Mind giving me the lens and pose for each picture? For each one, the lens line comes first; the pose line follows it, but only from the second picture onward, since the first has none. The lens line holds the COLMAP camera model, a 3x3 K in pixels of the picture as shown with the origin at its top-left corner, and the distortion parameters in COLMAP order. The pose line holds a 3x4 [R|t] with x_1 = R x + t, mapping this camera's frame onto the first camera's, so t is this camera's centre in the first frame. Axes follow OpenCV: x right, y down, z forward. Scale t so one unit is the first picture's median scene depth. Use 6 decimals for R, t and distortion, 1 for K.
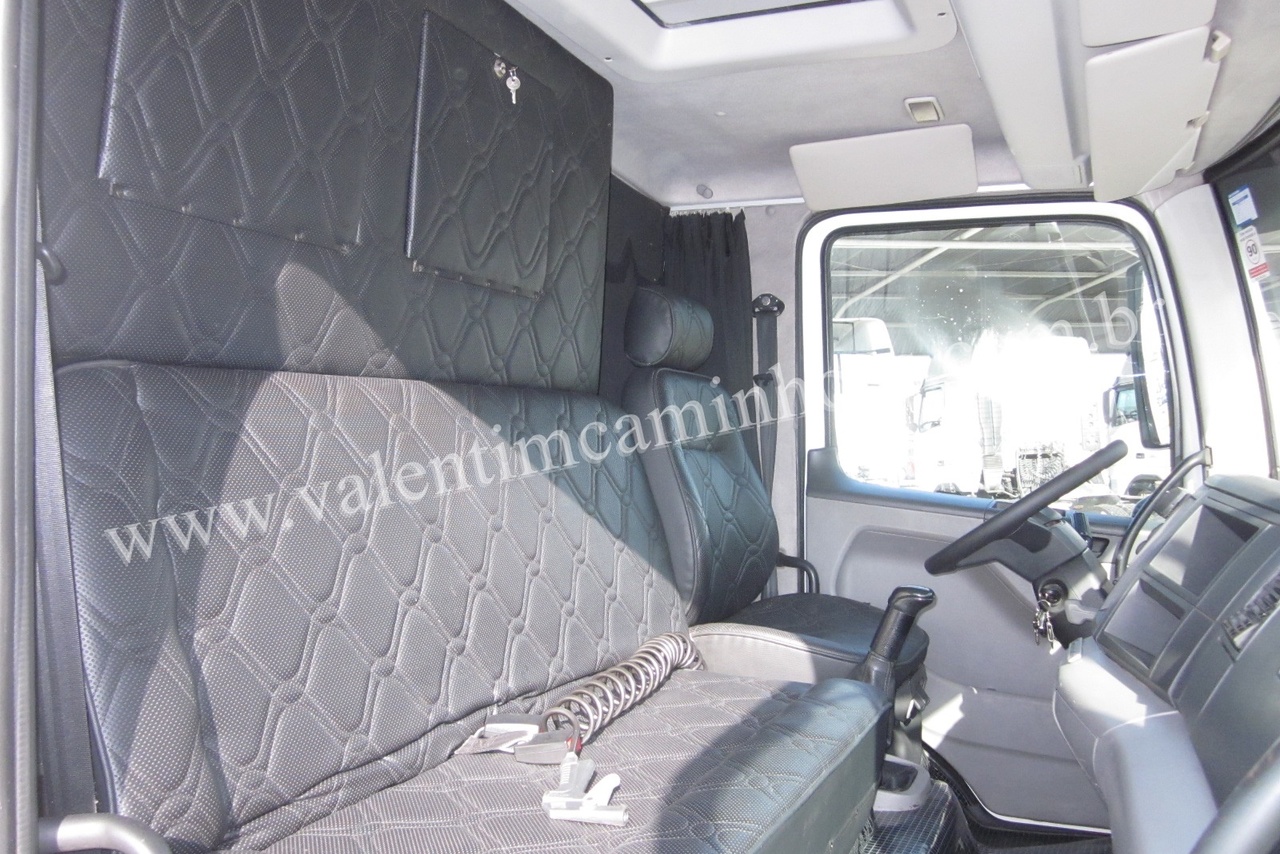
lens RADIAL K [[1055.4, 0, 640.0], [0, 1055.4, 427.0], [0, 0, 1]] dist [-0.052297, 0.011562]
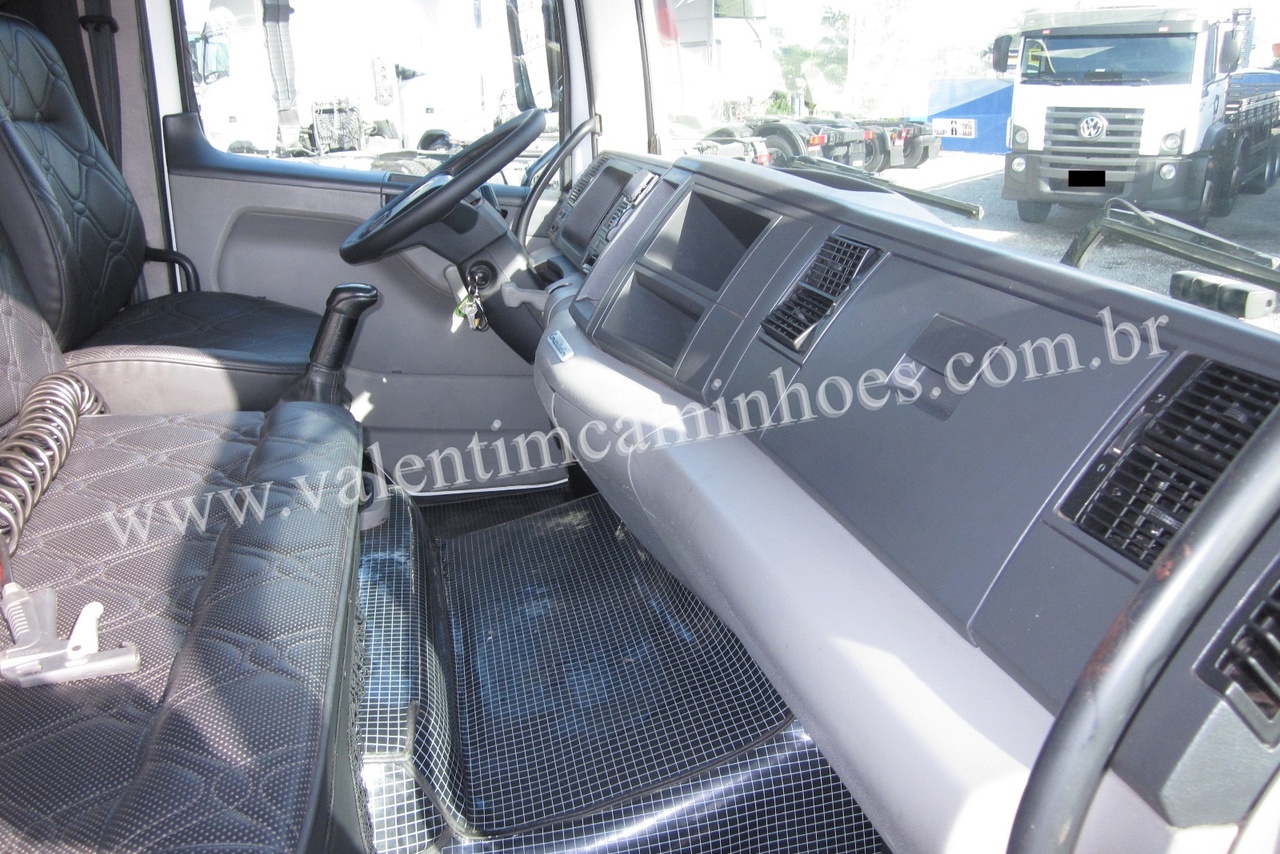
lens RADIAL K [[1006.6, 0, 641.0], [0, 1006.6, 468.3], [0, 0, 1]] dist [-0.050674, -0.001412]
pose [[0.784958, -0.197189, 0.587331, -0.060449], [-0.032605, 0.933536, 0.356998, -0.010586], [-0.618691, -0.299379, 0.726357, 0.149874]]
